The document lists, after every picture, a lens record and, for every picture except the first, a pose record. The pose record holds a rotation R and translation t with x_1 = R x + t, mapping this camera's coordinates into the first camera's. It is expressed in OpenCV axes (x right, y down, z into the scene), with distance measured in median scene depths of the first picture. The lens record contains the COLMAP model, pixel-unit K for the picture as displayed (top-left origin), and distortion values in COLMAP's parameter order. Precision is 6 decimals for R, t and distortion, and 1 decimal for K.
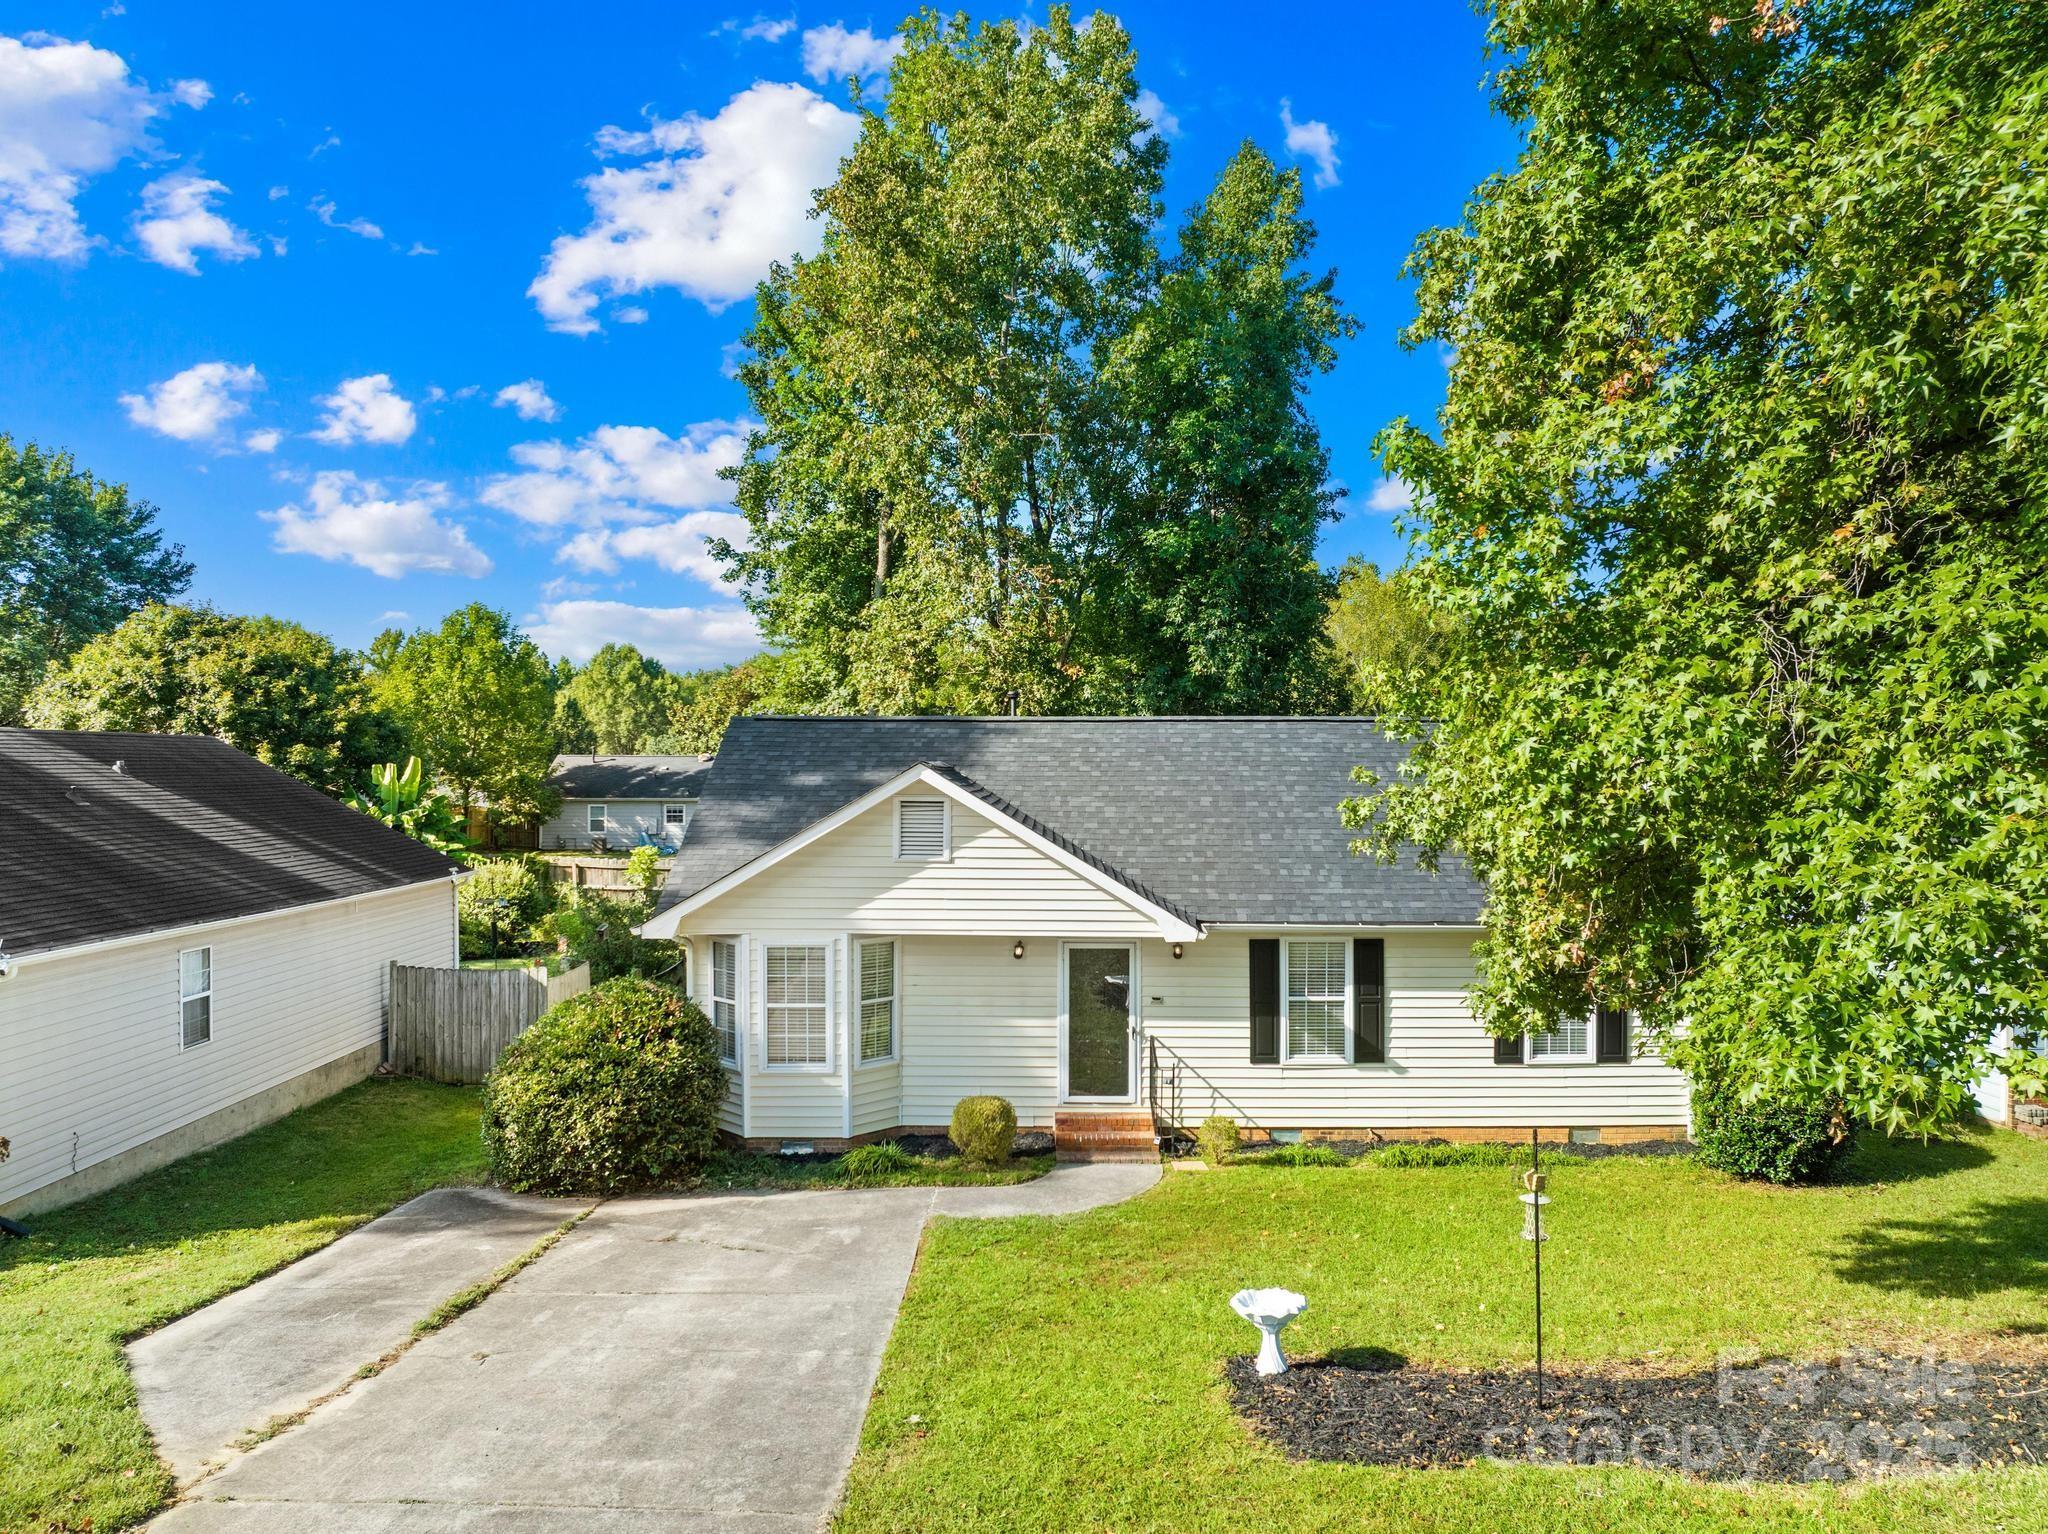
lens RADIAL K [[1423.6, 0, 1024.0], [0, 1423.6, 767.0], [0, 0, 1]] dist [-0.041843, -0.000391]
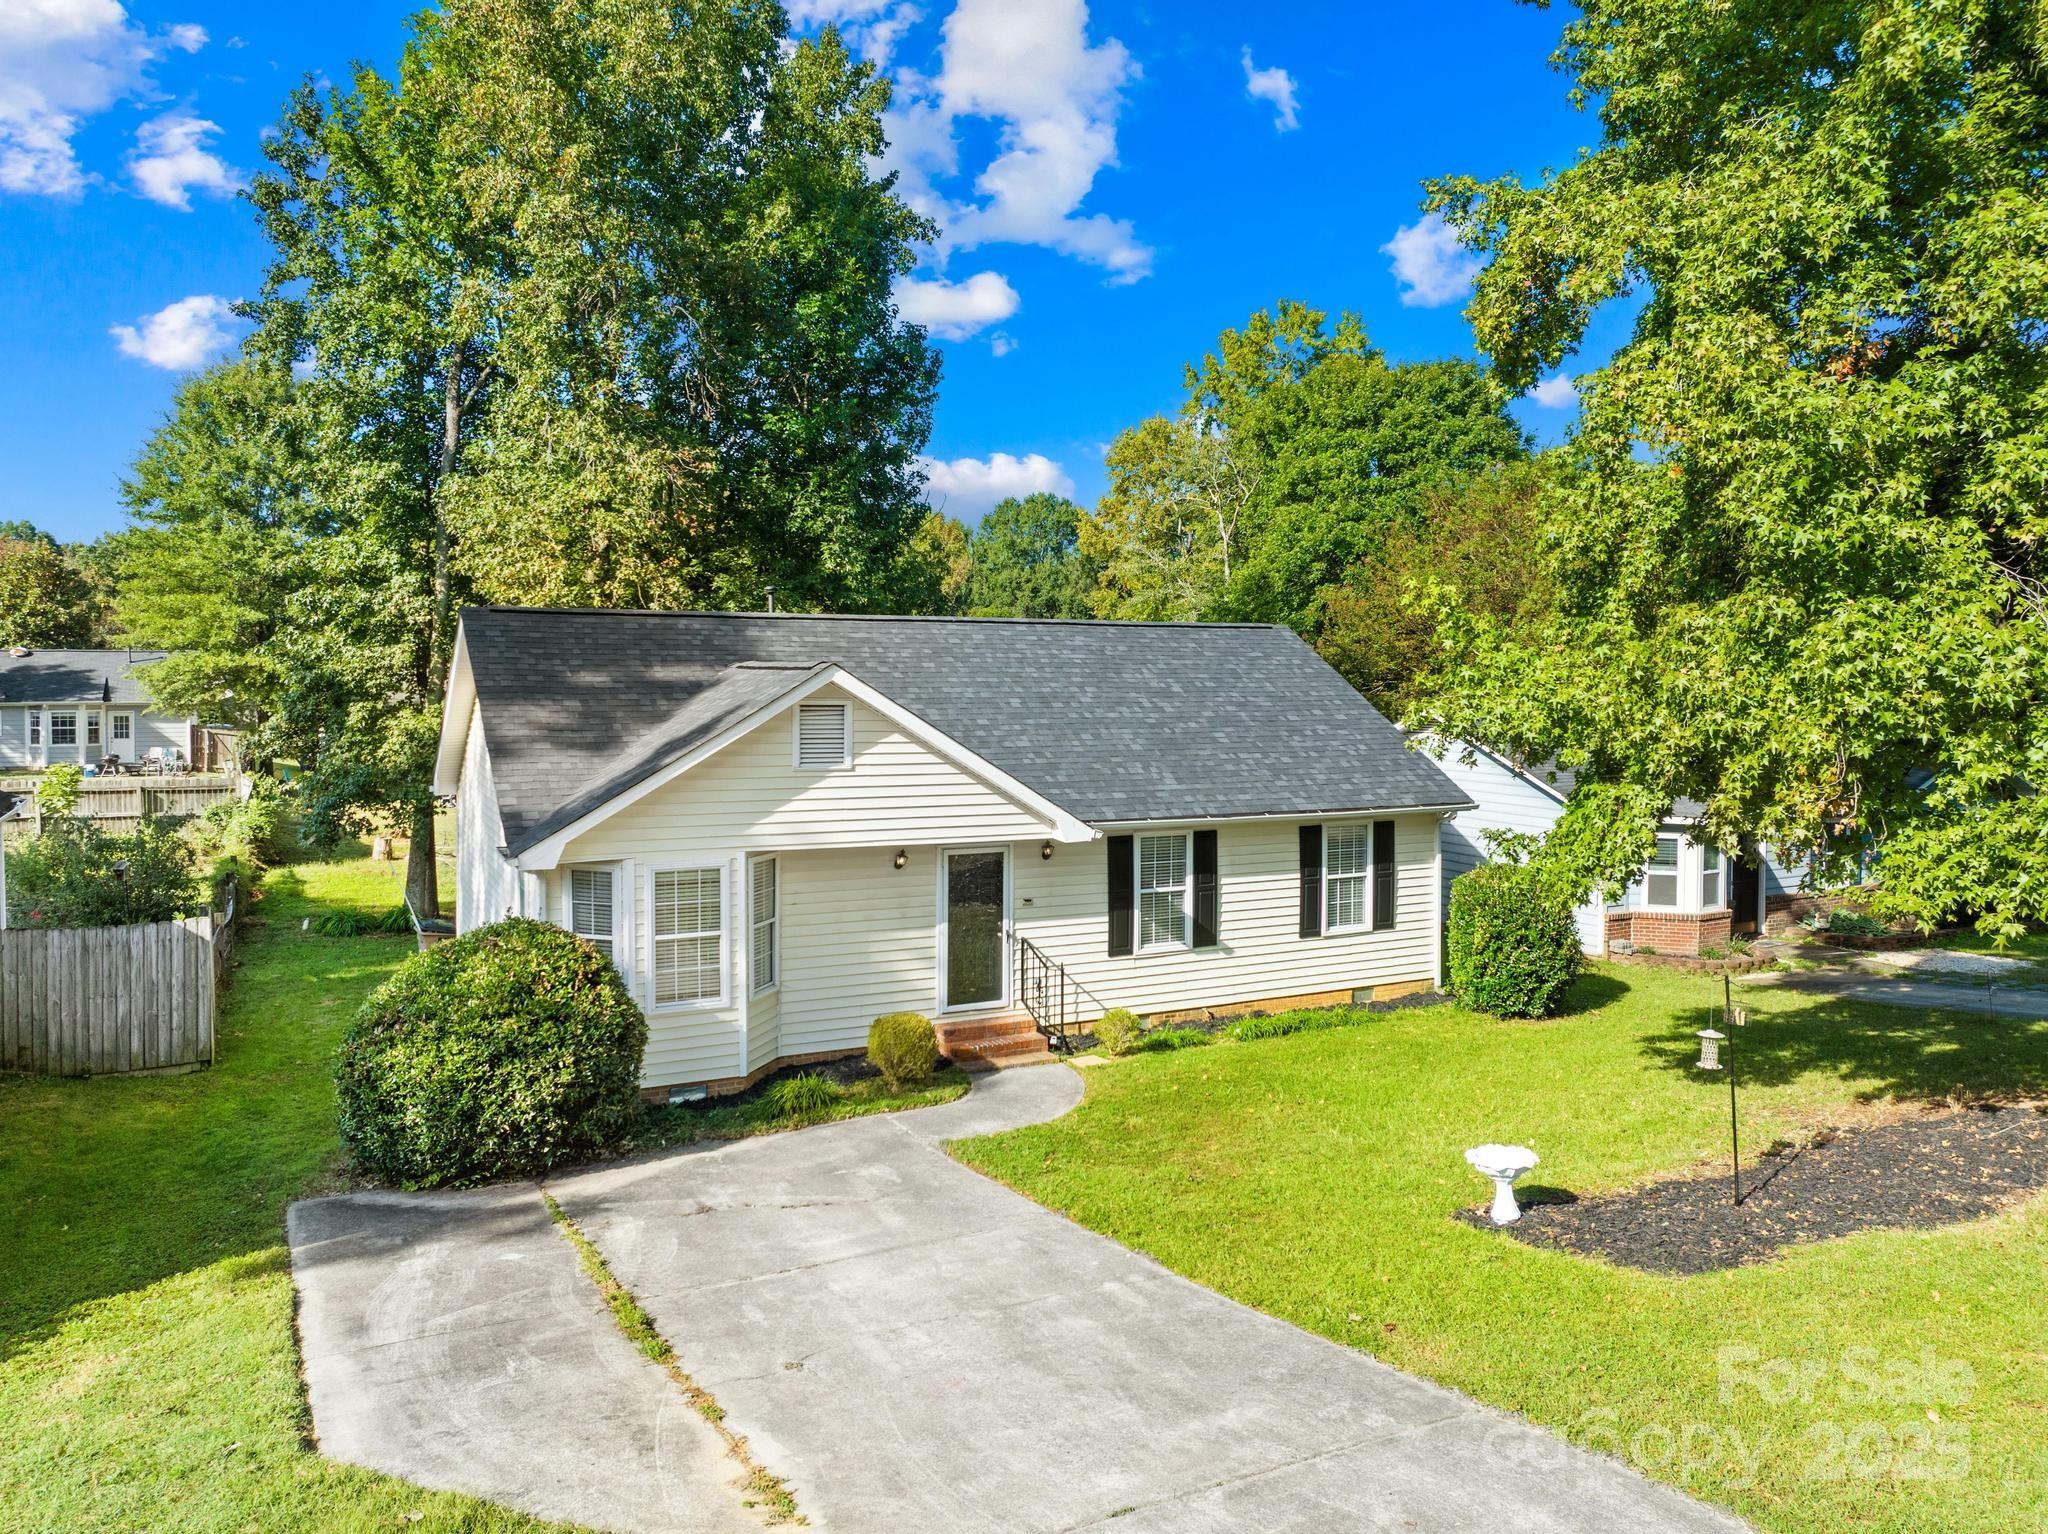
lens RADIAL K [[1443.3, 0, 1025.3], [0, 1443.3, 701.8], [0, 0, 1]] dist [-0.033006, -0.000627]
pose [[0.890743, -0.007137, 0.454451, -0.381462], [-0.004692, 0.999679, 0.024895, -0.002202], [-0.454483, -0.024308, 0.890424, 0.102541]]
